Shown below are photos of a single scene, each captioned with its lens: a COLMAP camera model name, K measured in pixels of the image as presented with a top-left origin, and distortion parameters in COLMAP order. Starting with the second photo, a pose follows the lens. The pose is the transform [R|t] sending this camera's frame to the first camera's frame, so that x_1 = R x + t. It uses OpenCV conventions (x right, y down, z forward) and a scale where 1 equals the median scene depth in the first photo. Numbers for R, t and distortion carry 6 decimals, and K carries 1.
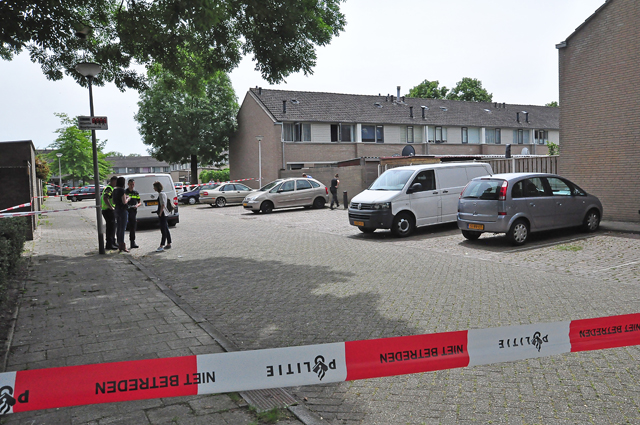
lens RADIAL K [[524.7, 0, 320.0], [0, 524.7, 212.5], [0, 0, 1]] dist [-0.094004, 0.183984]
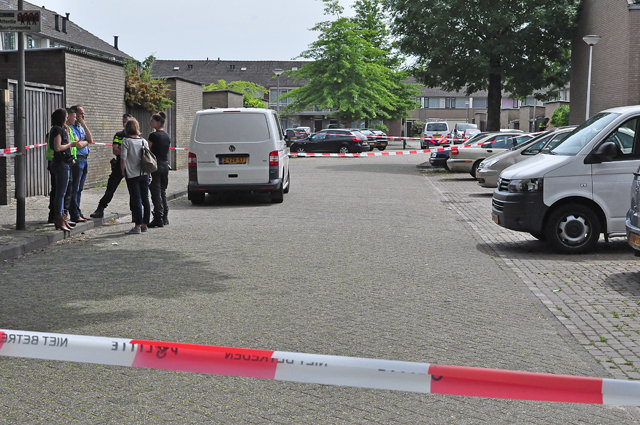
lens RADIAL K [[1096.2, 0, 320.0], [0, 1096.2, 212.5], [0, 0, 1]] dist [0.183040, 0.095366]
pose [[0.859828, 0.074818, -0.505073, 0.235745], [-0.067097, 0.997184, 0.033491, -0.004333], [0.506156, 0.005092, 0.862427, 0.005773]]
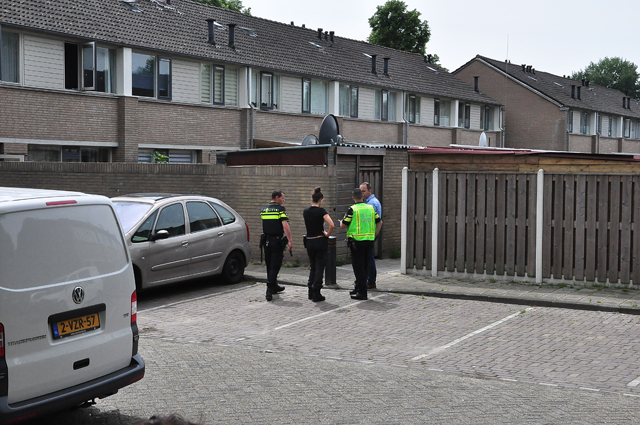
lens RADIAL K [[1029.0, 0, 320.0], [0, 1029.0, 212.5], [0, 0, 1]] dist [0.016985, 1.210234]
pose [[0.839520, 0.013526, 0.543161, -0.300193], [-0.000019, 0.999691, -0.024866, -0.034561], [-0.543330, 0.020865, 0.839260, 0.352902]]
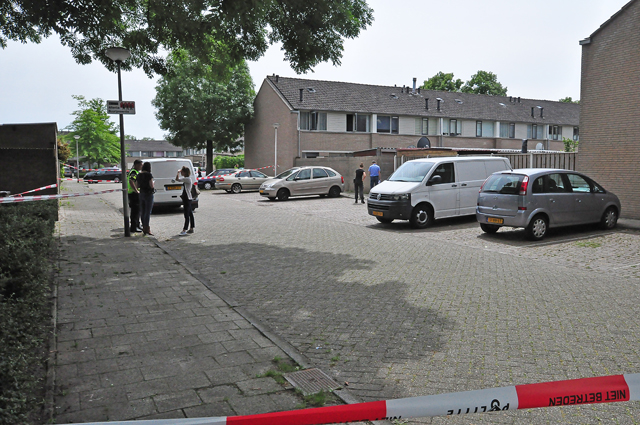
lens RADIAL K [[520.0, 0, 324.1], [0, 520.0, 213.2], [0, 0, 1]] dist [-0.100492, 0.192534]
pose [[0.999531, 0.029197, -0.009278, -0.010365], [-0.028968, 0.999293, 0.023968, -0.000512], [0.009971, -0.023688, 0.999670, -0.002528]]
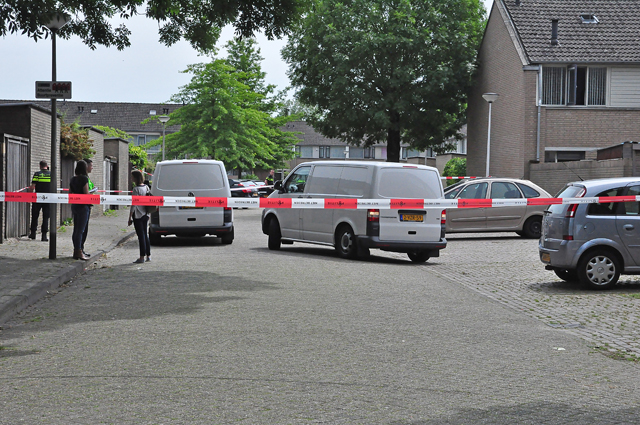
lens RADIAL K [[1311.8, 0, 320.0], [0, 1311.8, 212.5], [0, 0, 1]] dist [0.248004, 0.242034]
pose [[0.916225, 0.050951, -0.397410, 0.294916], [-0.067024, 0.997395, -0.026650, 0.014902], [0.395017, 0.051054, 0.917254, -0.266287]]
